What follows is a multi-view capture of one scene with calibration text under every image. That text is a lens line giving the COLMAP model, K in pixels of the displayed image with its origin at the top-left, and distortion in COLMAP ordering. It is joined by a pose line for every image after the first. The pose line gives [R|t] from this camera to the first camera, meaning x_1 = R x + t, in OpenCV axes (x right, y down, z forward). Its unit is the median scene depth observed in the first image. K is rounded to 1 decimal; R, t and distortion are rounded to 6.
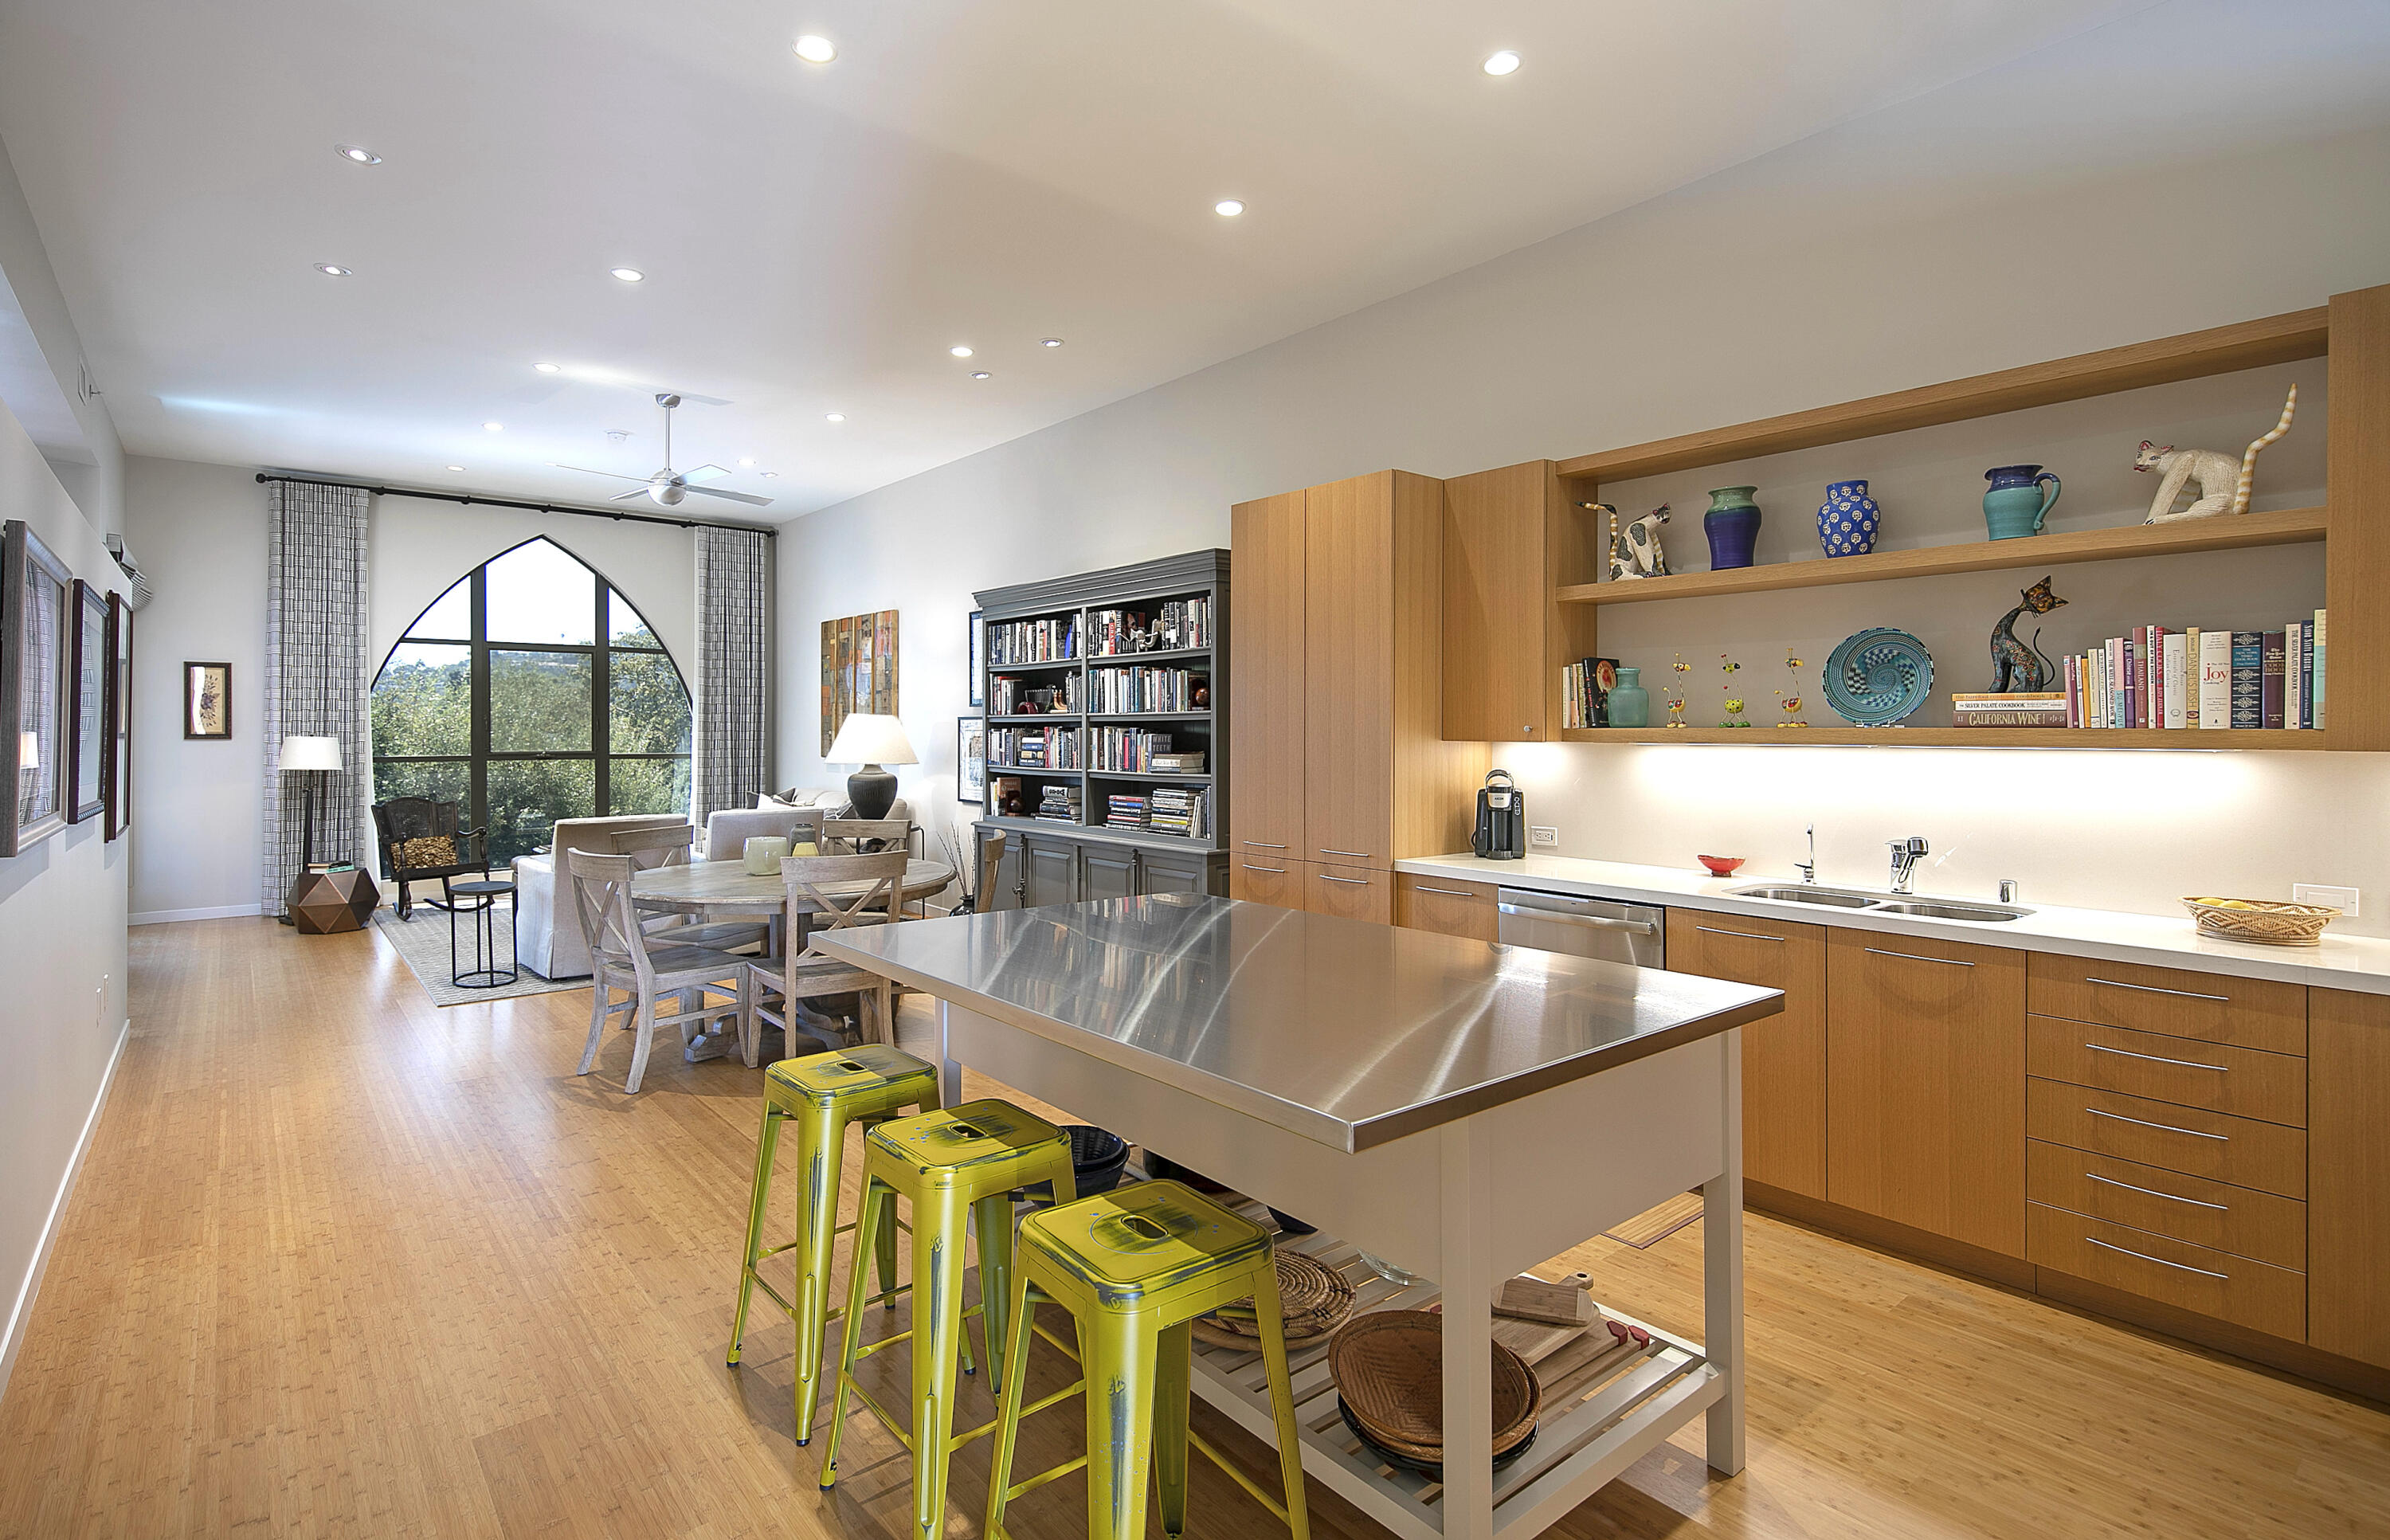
lens RADIAL K [[1163.5, 0, 1189.1], [0, 1163.5, 729.2], [0, 0, 1]] dist [-0.001648, 0.000196]
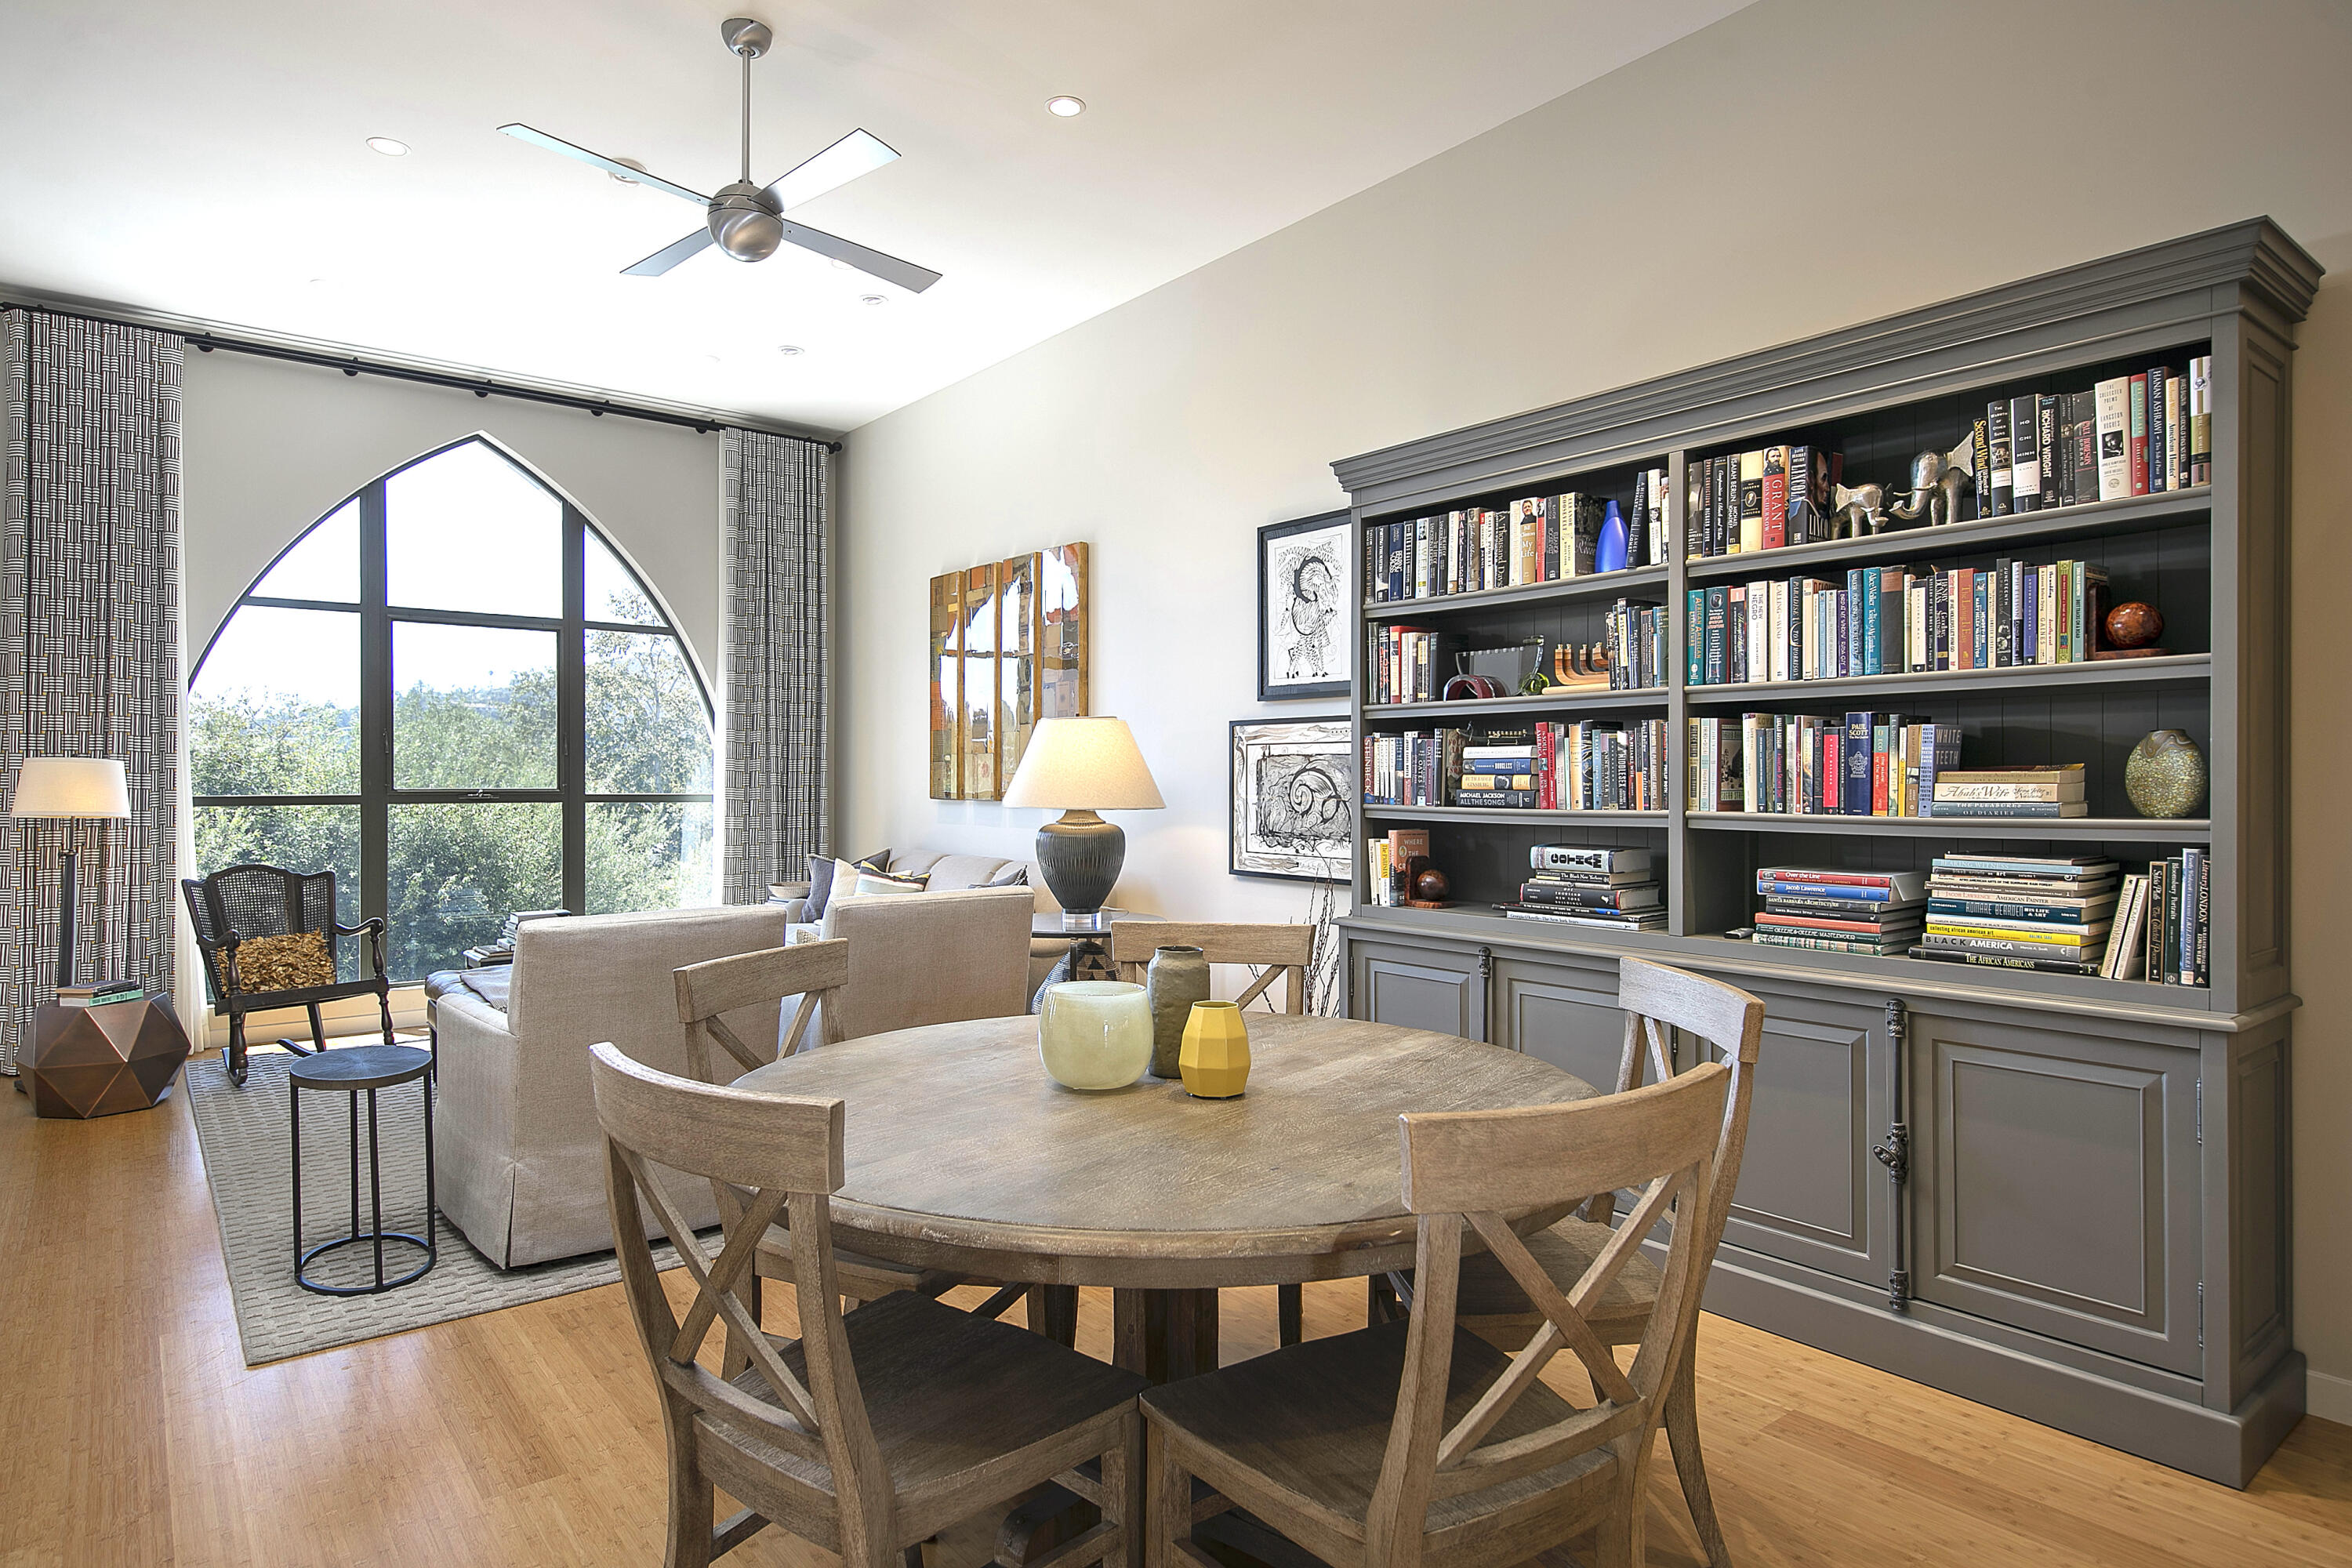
lens RADIAL K [[1337.6, 0, 1179.8], [0, 1337.6, 781.3], [0, 0, 1]] dist [0.007200, -0.004222]
pose [[0.999811, 0.000237, -0.019414, -0.244258], [-0.000227, 1.000000, 0.000514, 0.020464], [0.019414, -0.000509, 0.999811, 0.426354]]
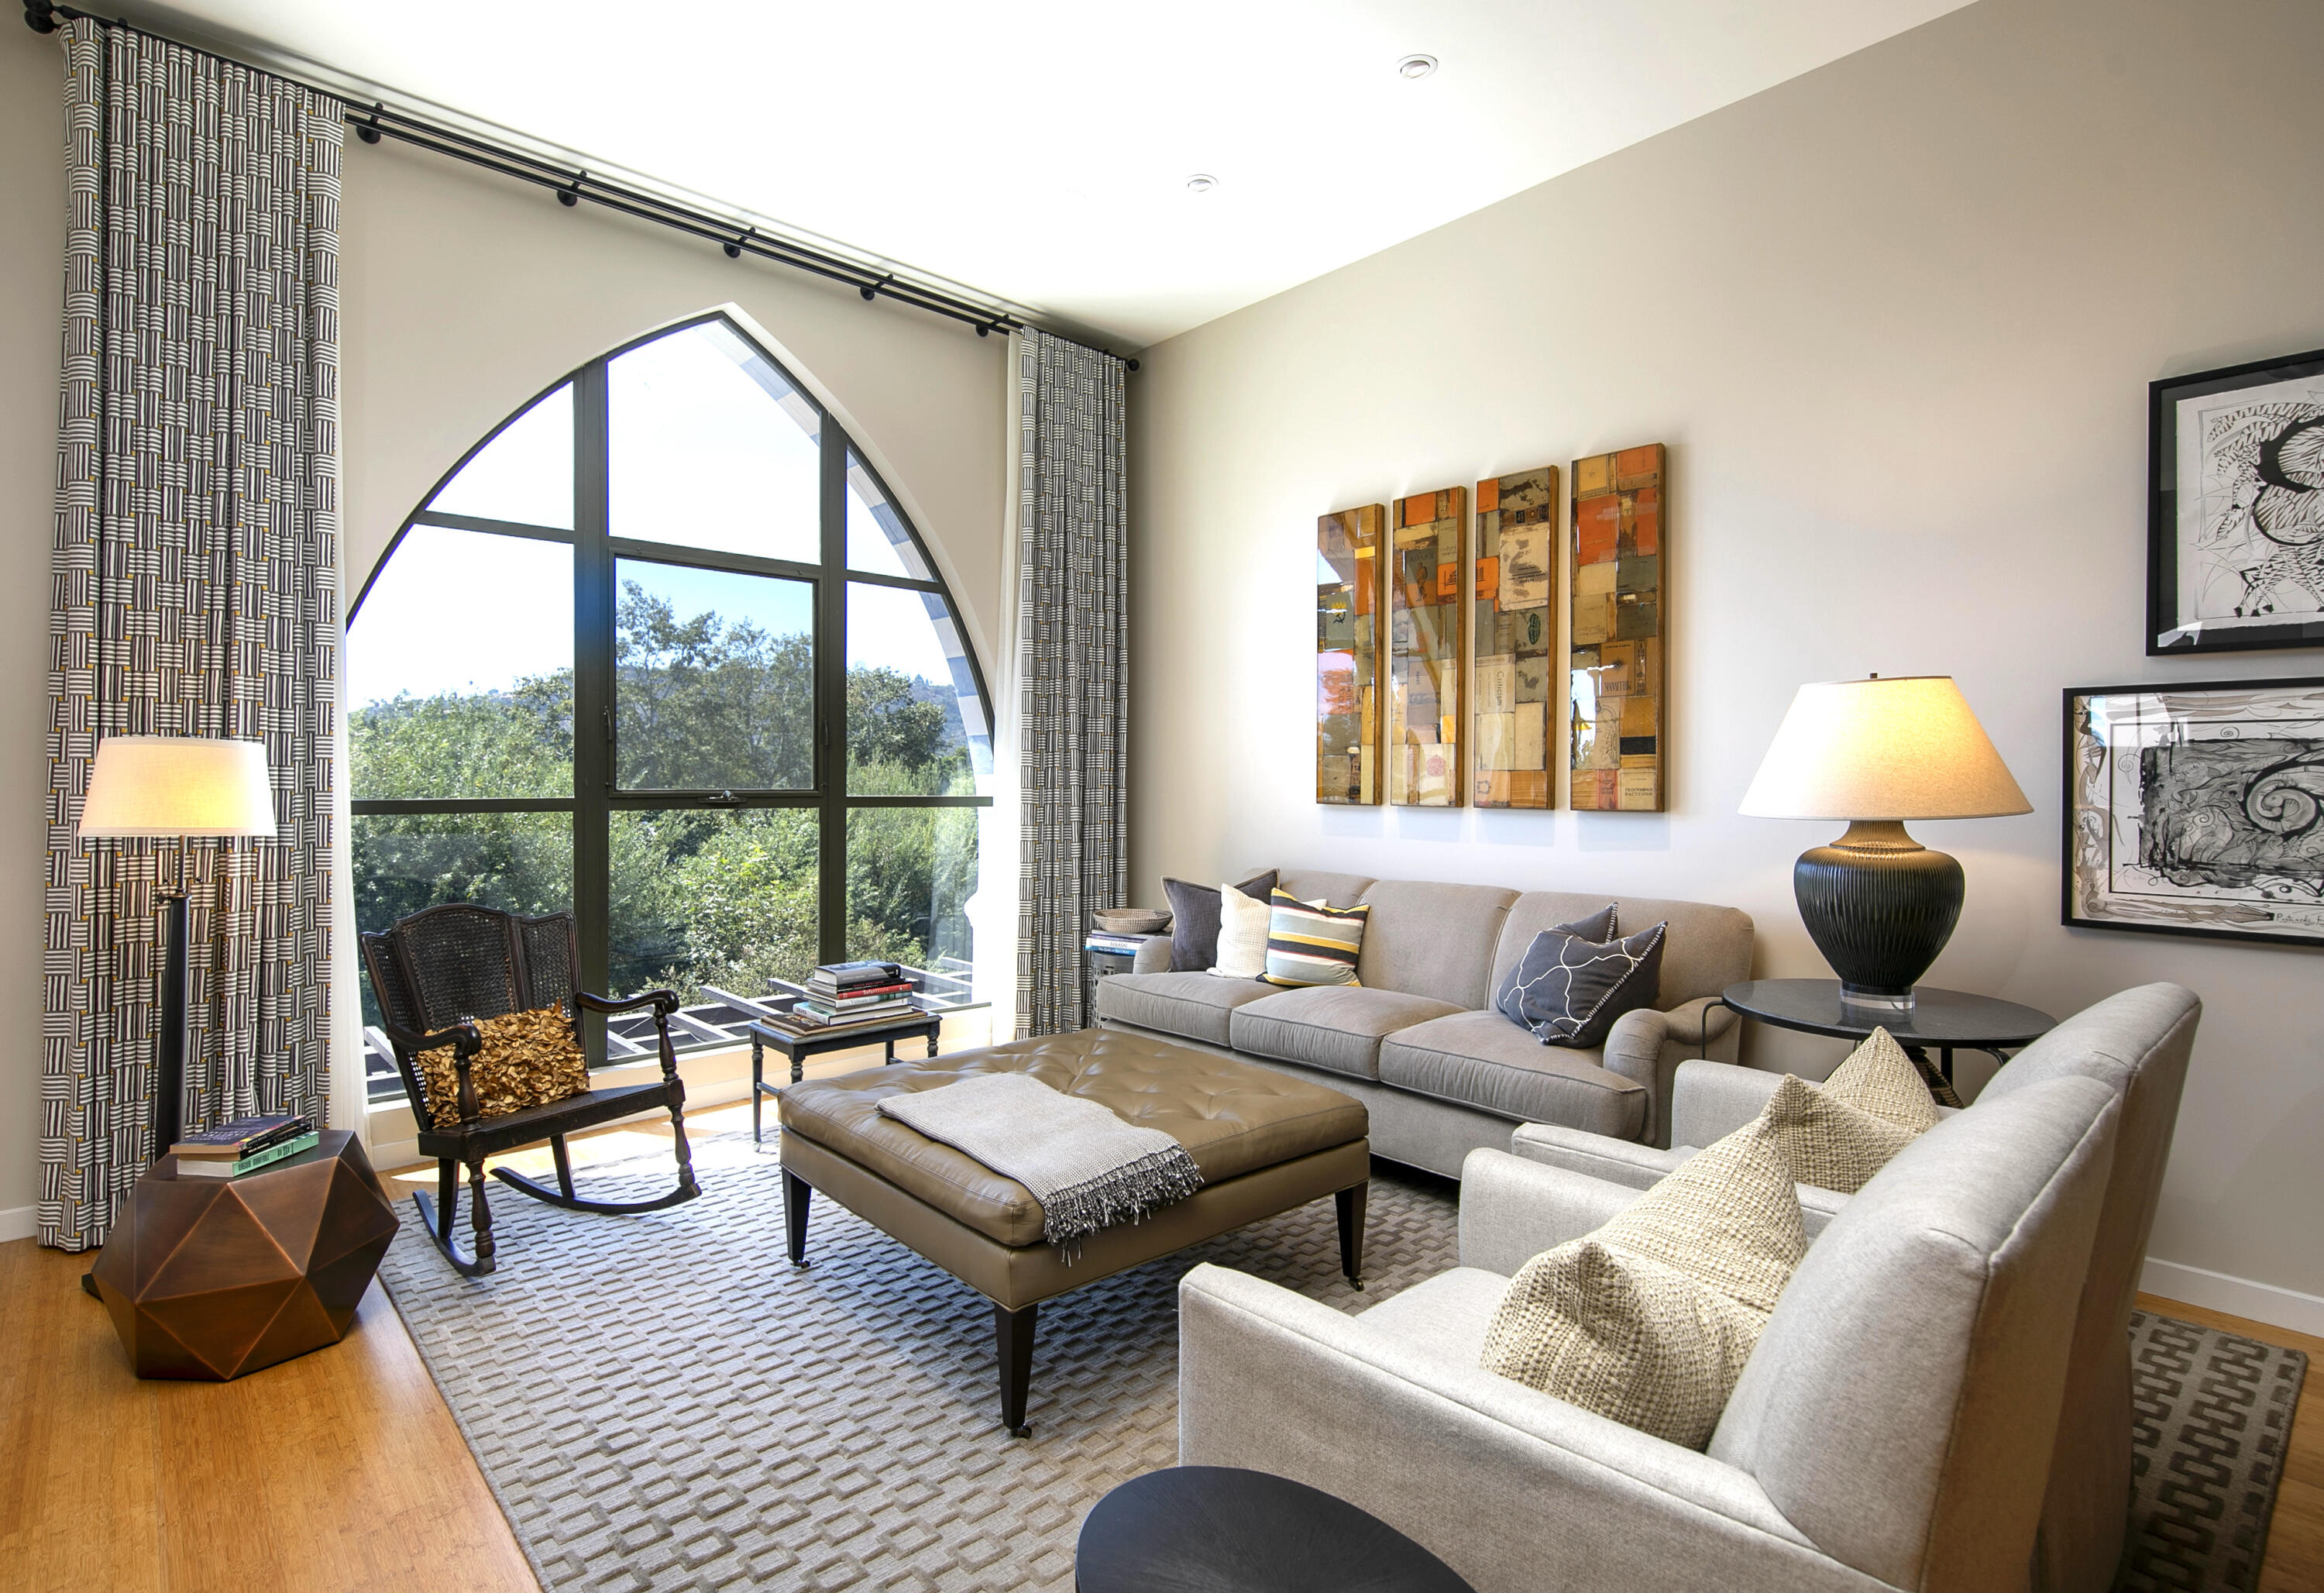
lens RADIAL K [[1155.6, 0, 1157.4], [0, 1155.6, 783.5], [0, 0, 1]] dist [0.002835, -0.001571]
pose [[0.999059, 0.002731, 0.043289, -0.571446], [-0.002754, 0.999996, 0.000477, 0.022121], [-0.043287, -0.000596, 0.999062, 0.764801]]
